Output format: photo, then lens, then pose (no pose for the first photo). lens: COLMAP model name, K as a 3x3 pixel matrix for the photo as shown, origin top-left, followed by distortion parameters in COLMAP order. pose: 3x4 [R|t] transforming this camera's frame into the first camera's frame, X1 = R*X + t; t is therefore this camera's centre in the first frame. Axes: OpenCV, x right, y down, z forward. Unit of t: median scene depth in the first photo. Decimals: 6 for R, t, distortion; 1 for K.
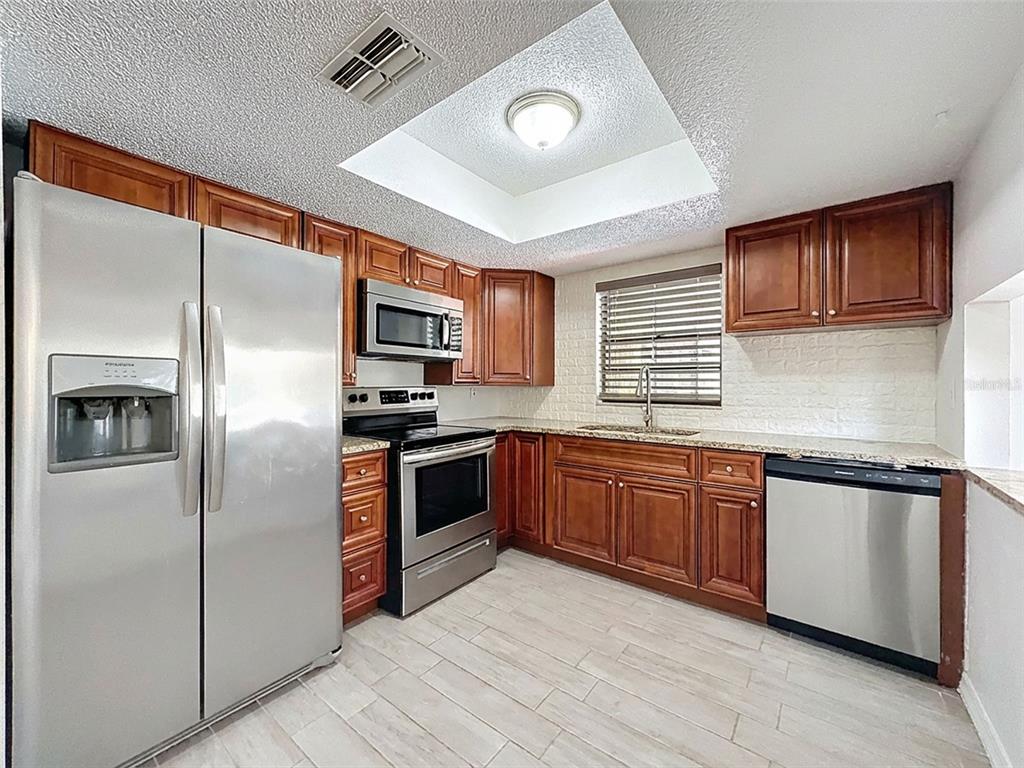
lens RADIAL K [[409.7, 0, 512.0], [0, 409.7, 384.0], [0, 0, 1]] dist [0.001118, 0.000395]
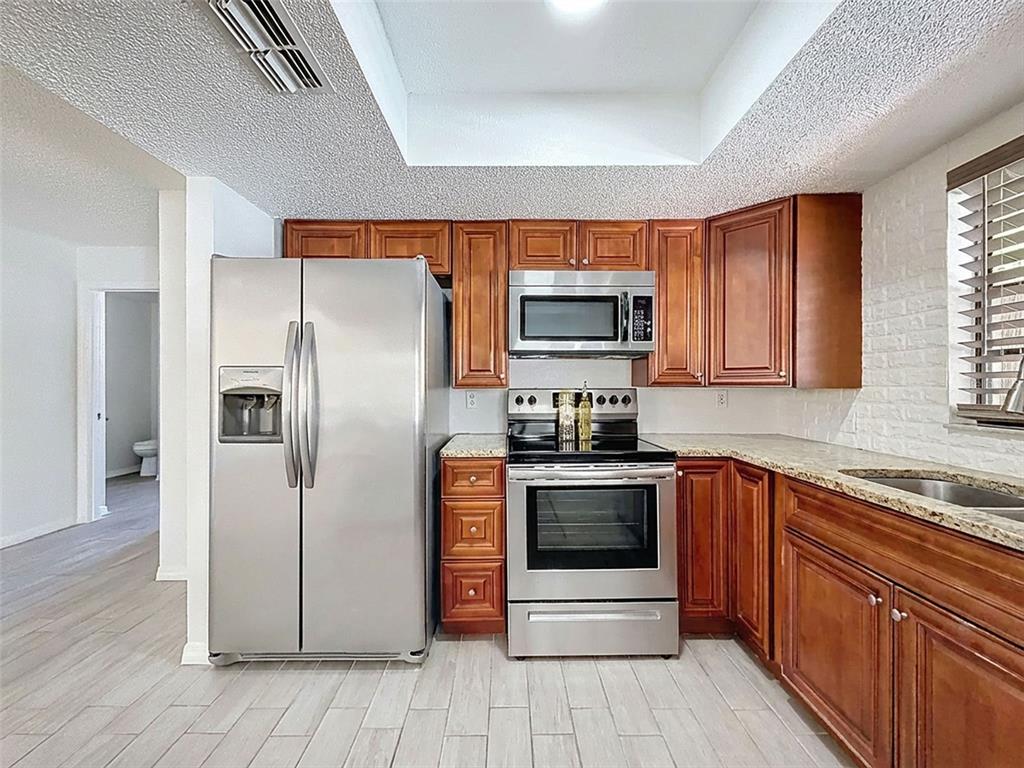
lens RADIAL K [[409.7, 0, 512.0], [0, 409.7, 384.0], [0, 0, 1]] dist [0.001118, 0.000395]
pose [[0.615027, -0.003922, -0.788497, 0.336282], [0.002416, 0.999992, -0.003089, 0.000272], [0.788503, -0.000006, 0.615031, 0.386239]]
